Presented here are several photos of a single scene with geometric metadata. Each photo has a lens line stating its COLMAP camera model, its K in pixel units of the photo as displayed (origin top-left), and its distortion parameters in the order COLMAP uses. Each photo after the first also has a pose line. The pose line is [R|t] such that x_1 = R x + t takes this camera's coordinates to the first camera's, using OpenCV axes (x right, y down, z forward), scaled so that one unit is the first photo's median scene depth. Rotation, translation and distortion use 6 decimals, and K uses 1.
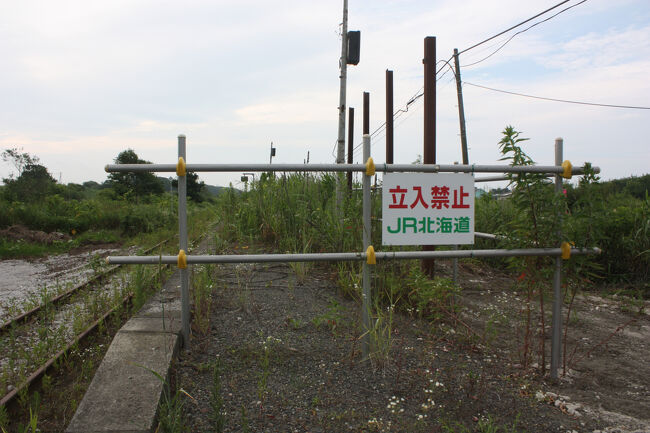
lens RADIAL K [[540.4, 0, 325.0], [0, 540.4, 216.5], [0, 0, 1]] dist [-0.139834, 0.043589]
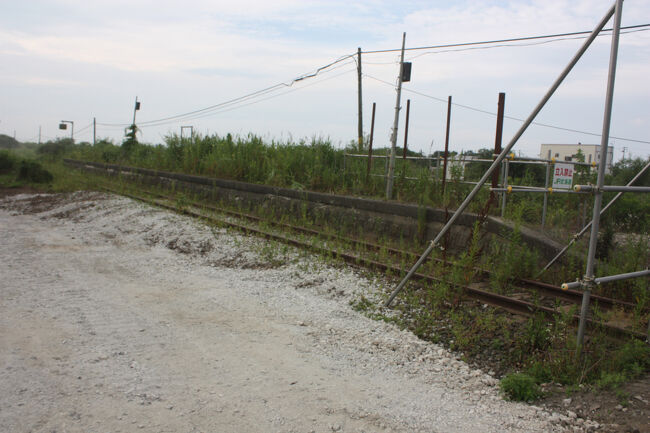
lens RADIAL K [[551.2, 0, 325.0], [0, 551.2, 216.5], [0, 0, 1]] dist [-0.099150, 0.001298]
pose [[0.894139, 0.011512, 0.447642, -0.431009], [-0.046019, 0.996739, 0.066288, 0.013353], [-0.445419, -0.079870, 0.891753, -0.201581]]
